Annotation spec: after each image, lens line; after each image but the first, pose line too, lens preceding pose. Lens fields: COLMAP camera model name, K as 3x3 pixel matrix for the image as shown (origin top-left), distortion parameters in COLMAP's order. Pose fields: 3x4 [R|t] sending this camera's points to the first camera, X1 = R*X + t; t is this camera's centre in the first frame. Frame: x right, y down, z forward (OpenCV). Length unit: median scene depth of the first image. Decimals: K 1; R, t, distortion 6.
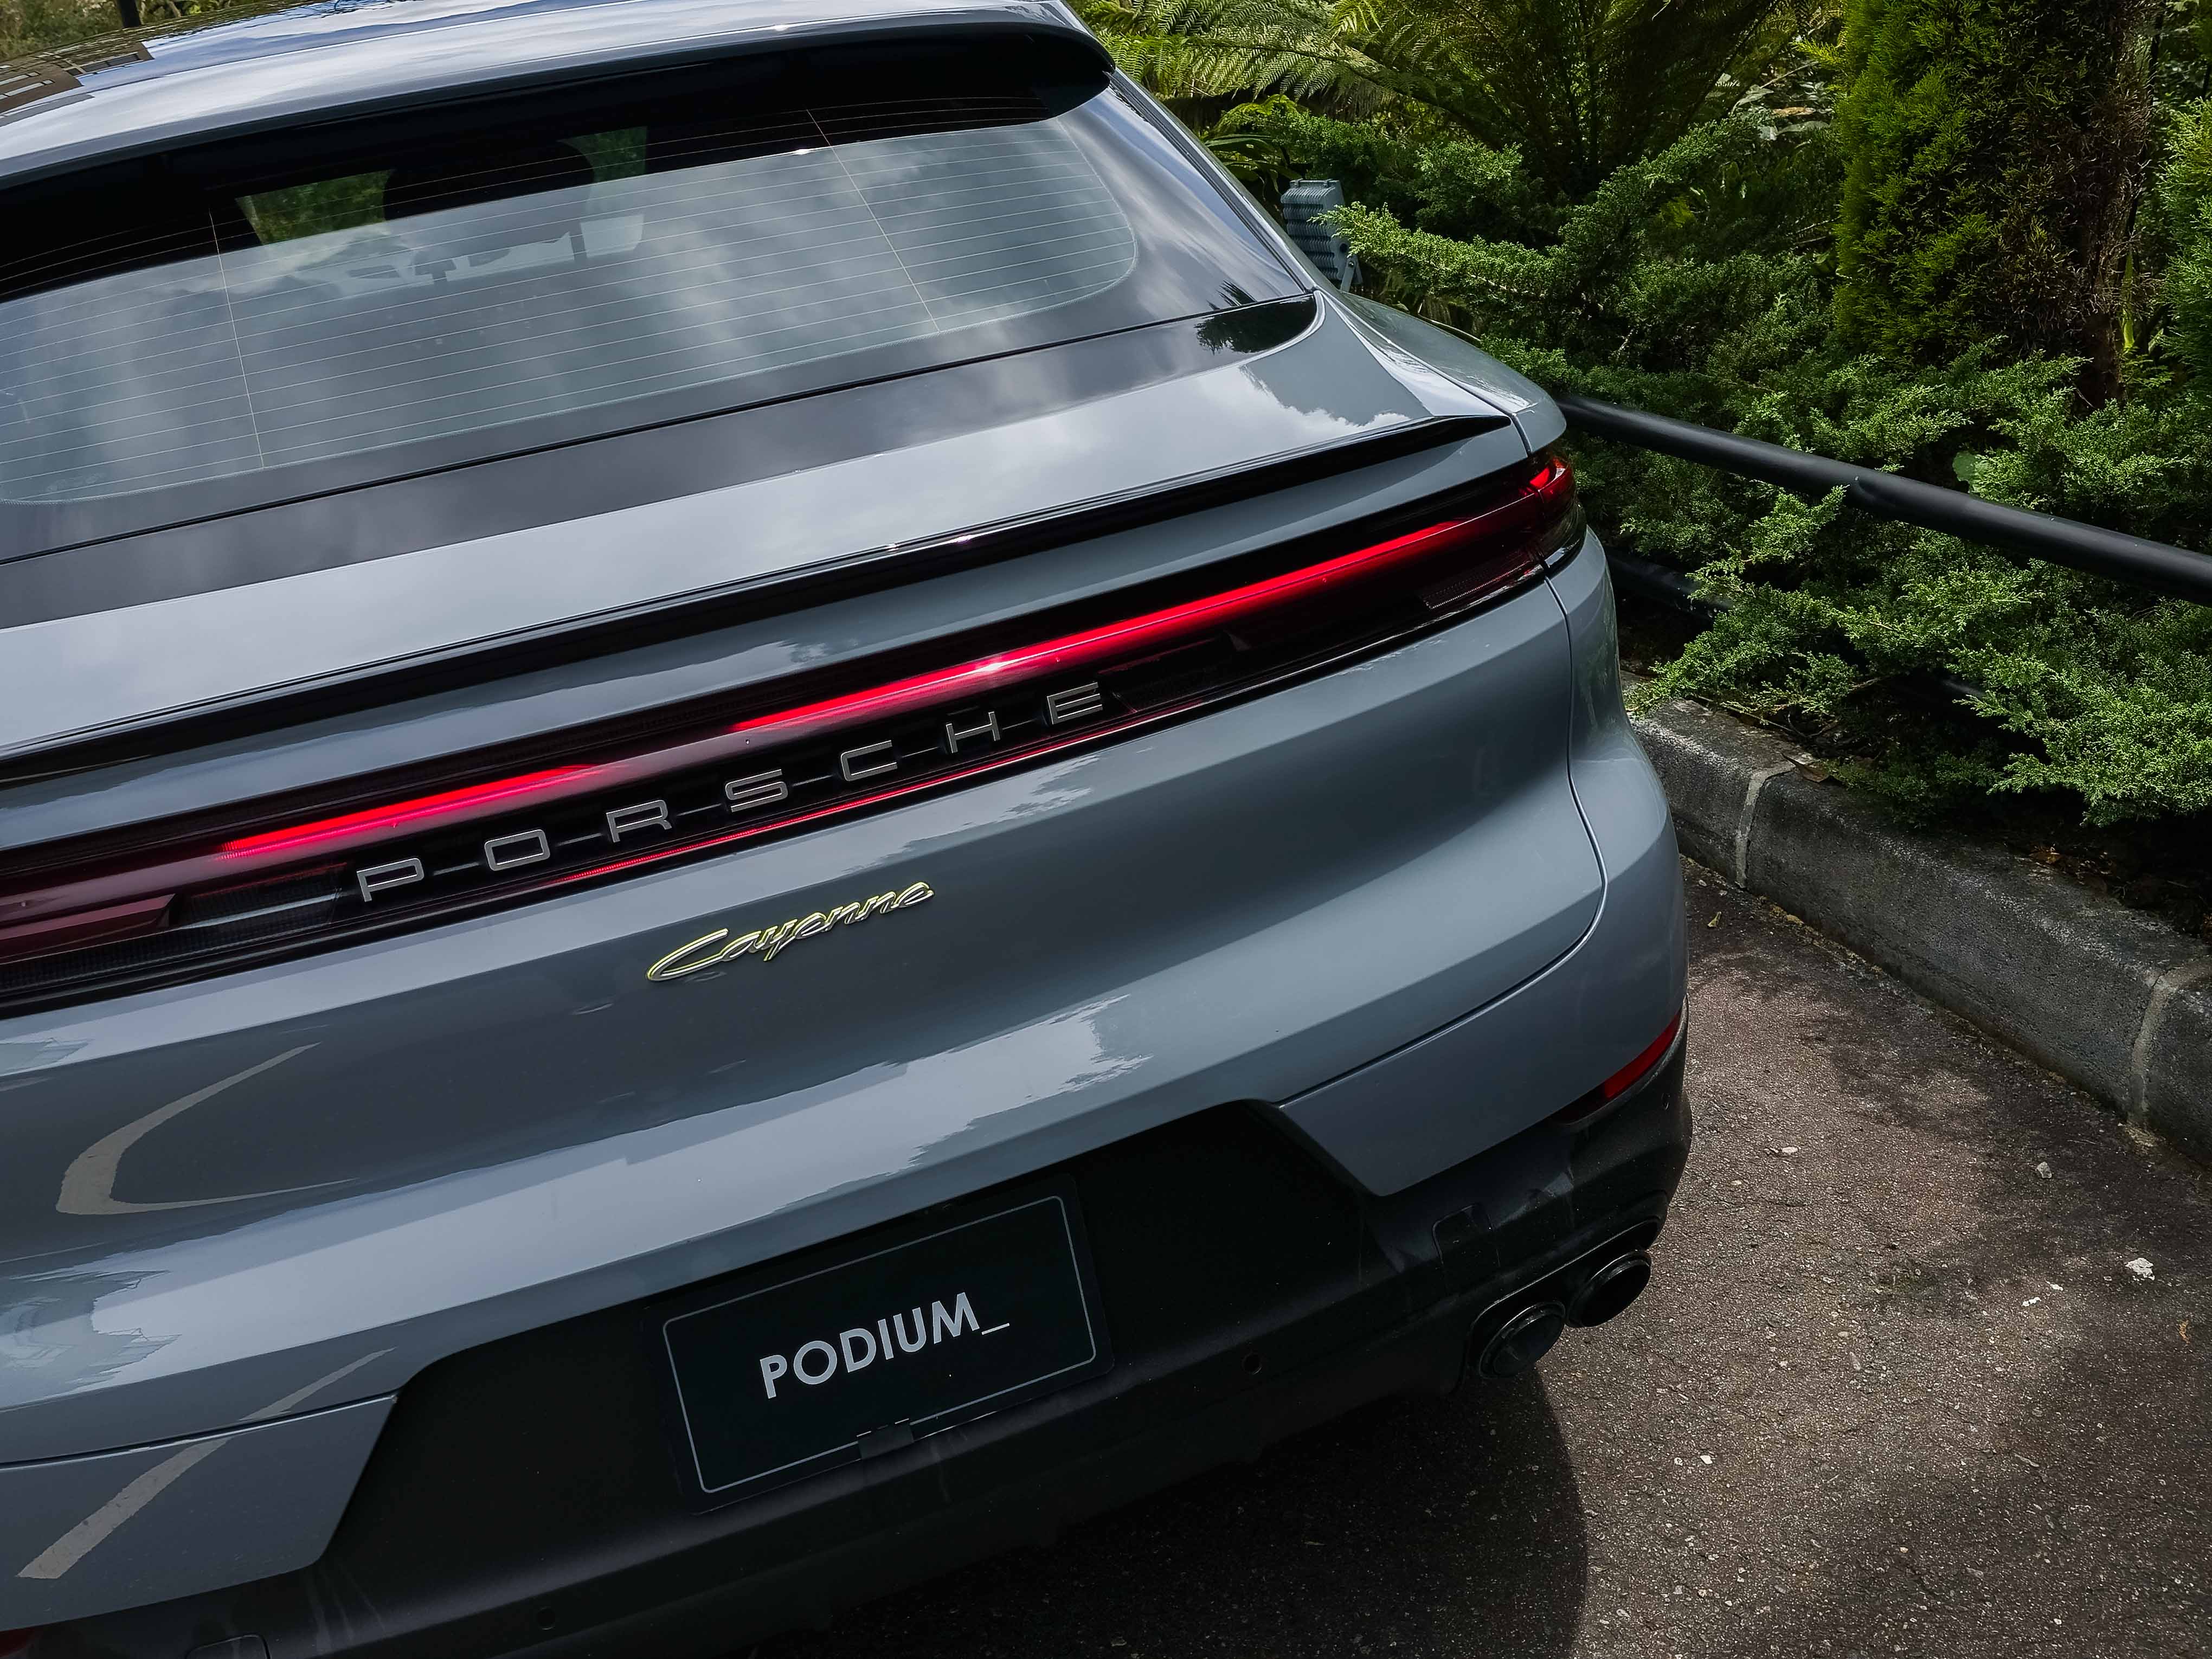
lens RADIAL K [[2131.7, 0, 1109.3], [0, 2131.7, 766.5], [0, 0, 1]] dist [0.123003, -0.166439]
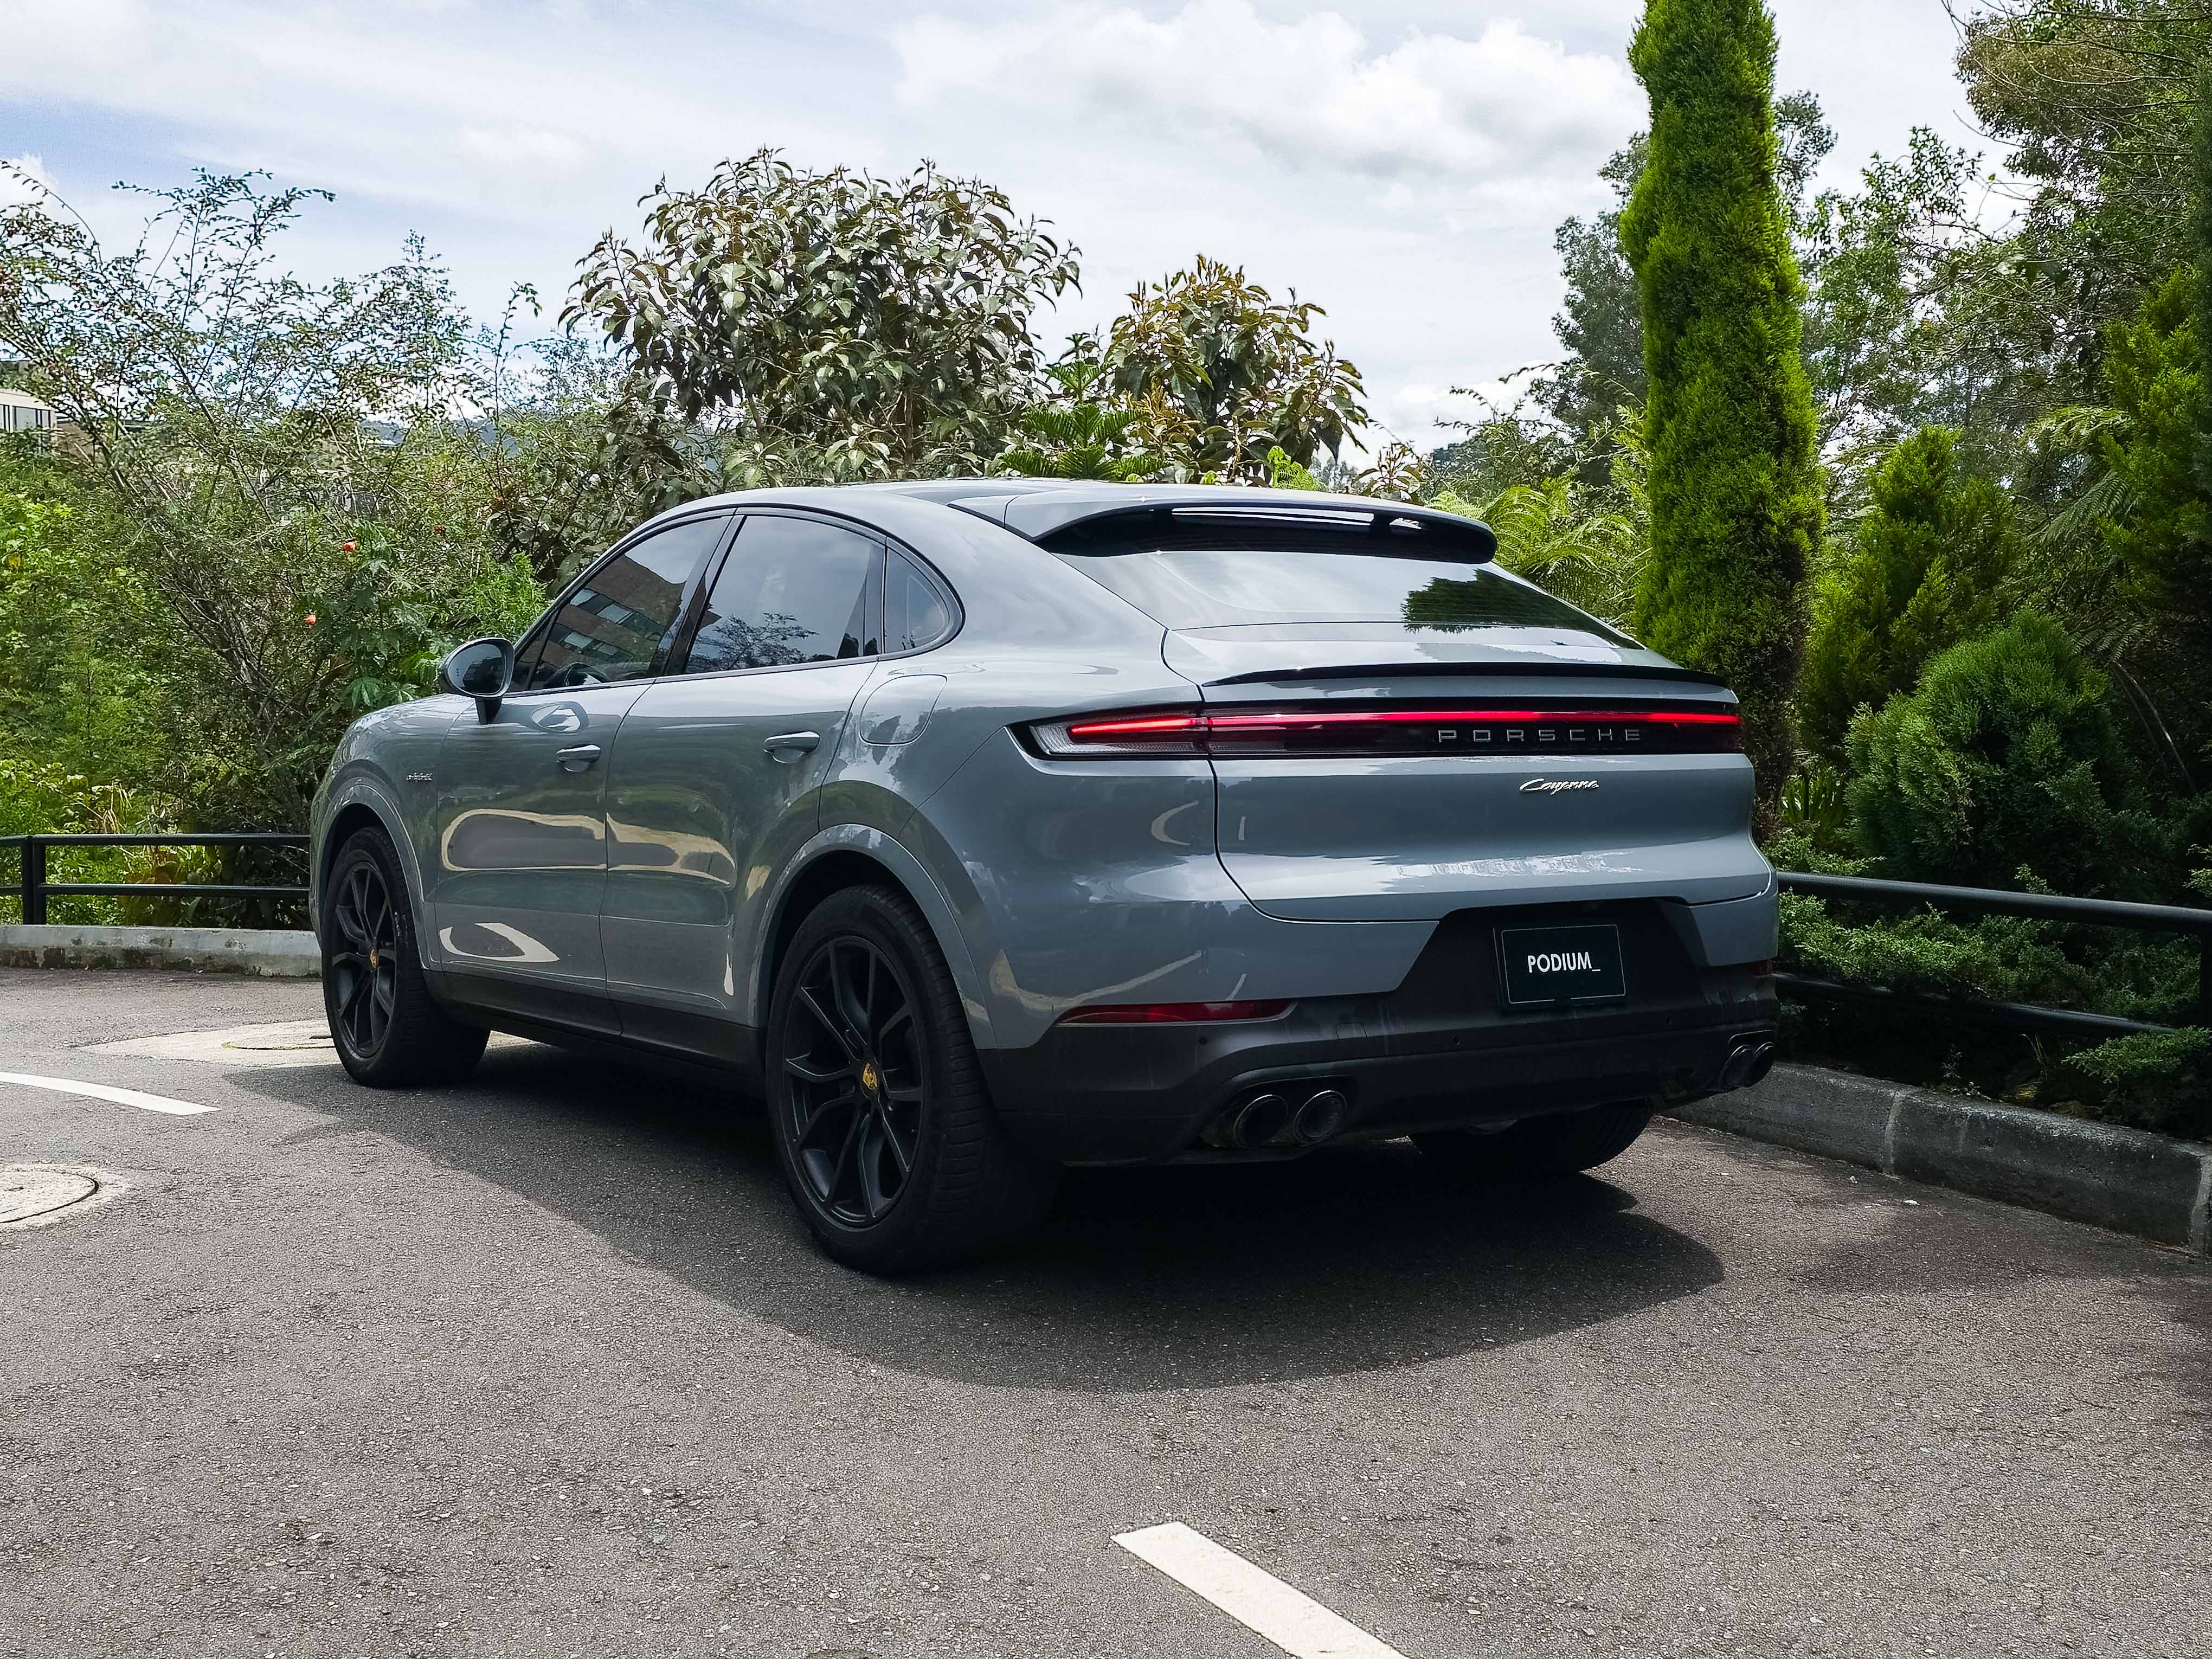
lens RADIAL K [[2289.6, 0, 1185.2], [0, 2289.6, 755.2], [0, 0, 1]] dist [0.129256, -0.235981]
pose [[0.952286, 0.145185, 0.268462, -0.875791], [-0.044492, 0.936250, -0.348505, 0.679504], [-0.301945, 0.319932, 0.898038, -0.933377]]
